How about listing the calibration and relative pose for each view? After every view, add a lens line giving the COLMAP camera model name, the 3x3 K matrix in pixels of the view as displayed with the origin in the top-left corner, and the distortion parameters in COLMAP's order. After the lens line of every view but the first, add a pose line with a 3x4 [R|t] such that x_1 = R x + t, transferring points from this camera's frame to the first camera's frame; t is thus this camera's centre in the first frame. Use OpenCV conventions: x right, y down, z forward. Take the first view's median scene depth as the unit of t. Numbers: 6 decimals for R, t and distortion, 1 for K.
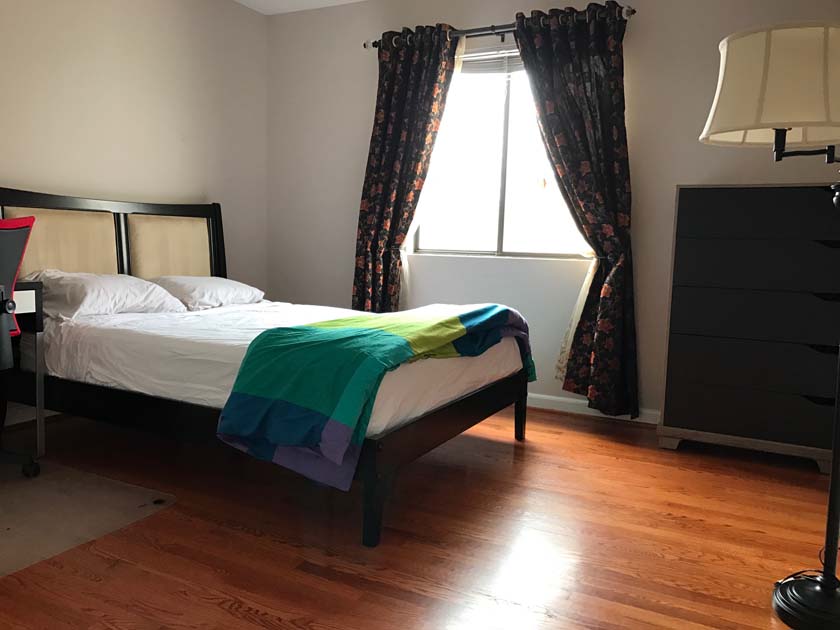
lens RADIAL K [[688.2, 0, 416.5], [0, 688.2, 316.3], [0, 0, 1]] dist [0.025921, -0.027150]
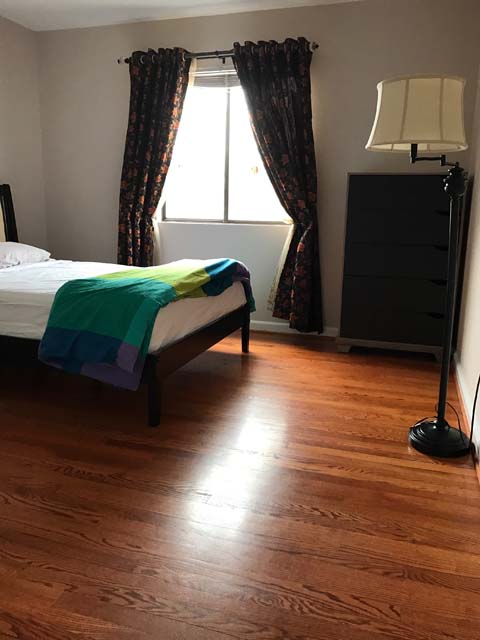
lens RADIAL K [[524.4, 0, 238.5], [0, 524.4, 312.1], [0, 0, 1]] dist [0.025921, -0.027150]
pose [[0.985967, -0.040554, 0.161943, -0.037736], [0.026241, 0.995635, 0.089564, -0.003247], [-0.164868, -0.084058, 0.982727, -0.068825]]
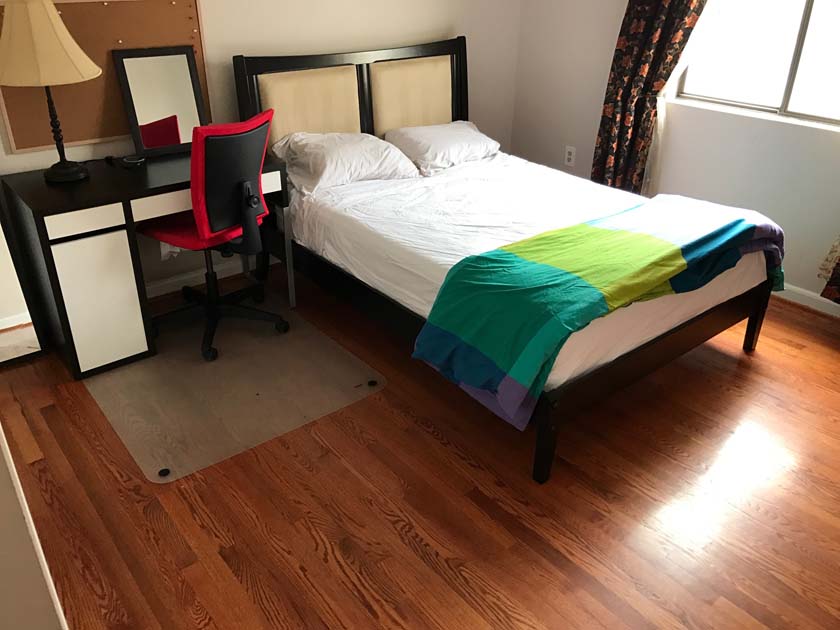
lens RADIAL K [[688.2, 0, 424.1], [0, 688.2, 302.9], [0, 0, 1]] dist [0.025921, -0.027150]
pose [[0.923008, 0.159424, -0.350201, 0.062189], [-0.027557, 0.935181, 0.353097, -0.188277], [0.383794, -0.316261, 0.867572, 0.056459]]
